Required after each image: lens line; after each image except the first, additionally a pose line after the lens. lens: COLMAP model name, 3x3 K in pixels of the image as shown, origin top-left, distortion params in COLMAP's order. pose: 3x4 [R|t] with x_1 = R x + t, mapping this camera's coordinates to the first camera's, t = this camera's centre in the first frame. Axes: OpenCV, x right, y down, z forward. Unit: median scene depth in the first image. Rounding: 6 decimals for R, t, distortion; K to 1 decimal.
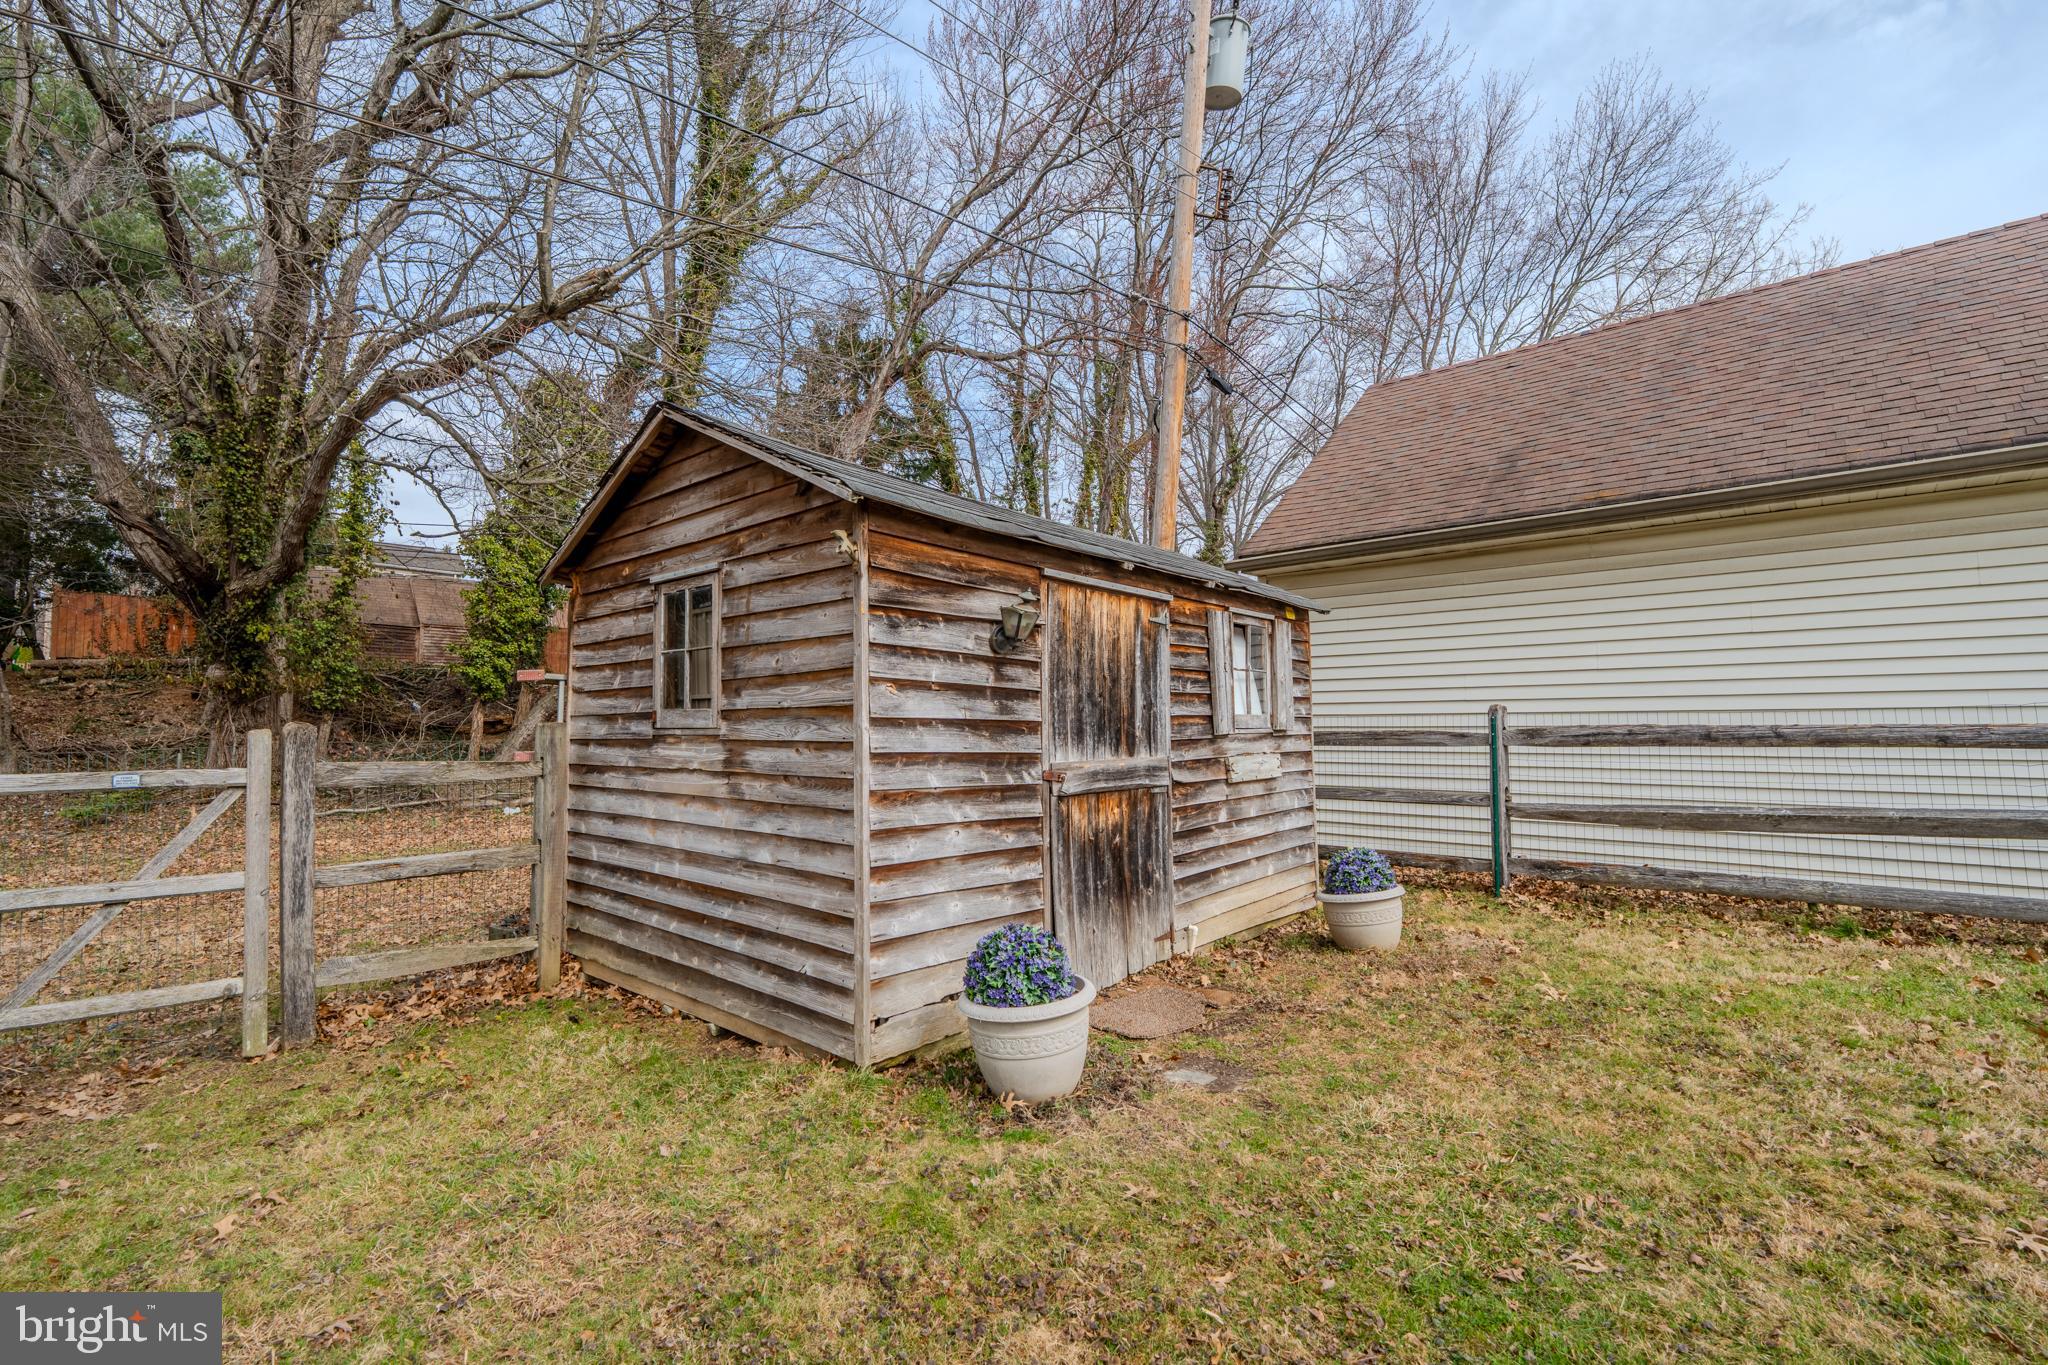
lens RADIAL K [[886.9, 0, 1031.1], [0, 886.9, 685.6], [0, 0, 1]] dist [-0.003169, 0.000188]
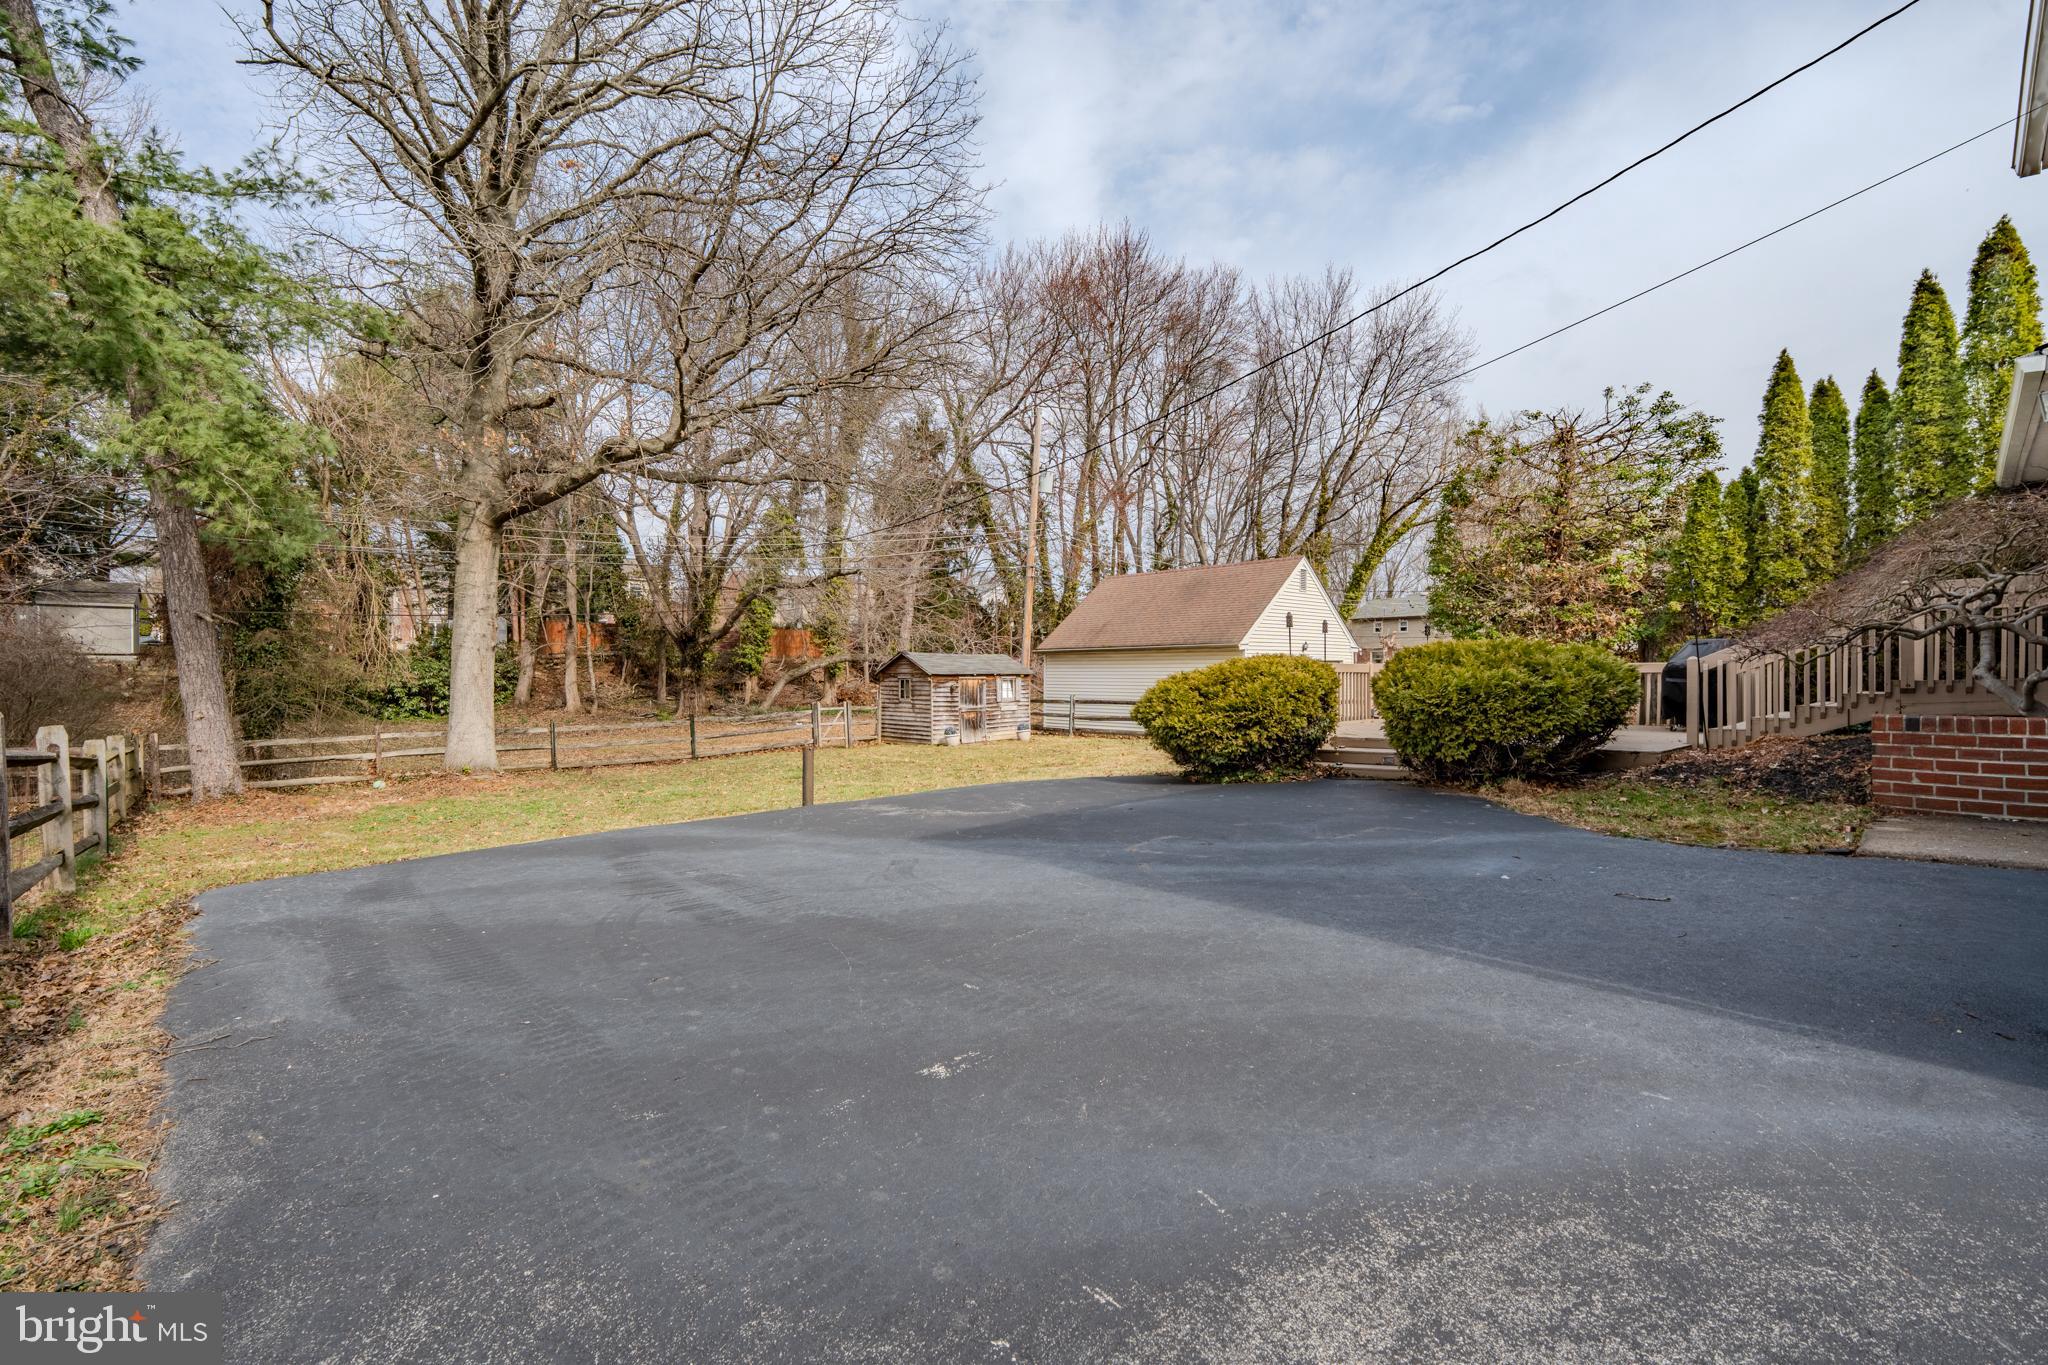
lens RADIAL K [[886.9, 0, 1020.2], [0, 886.9, 682.2], [0, 0, 1]] dist [-0.003169, 0.000188]
pose [[0.994774, -0.001797, -0.102082, 1.030328], [0.007693, 0.998322, 0.057391, -0.426143], [0.101807, -0.057876, 0.993119, -4.969133]]
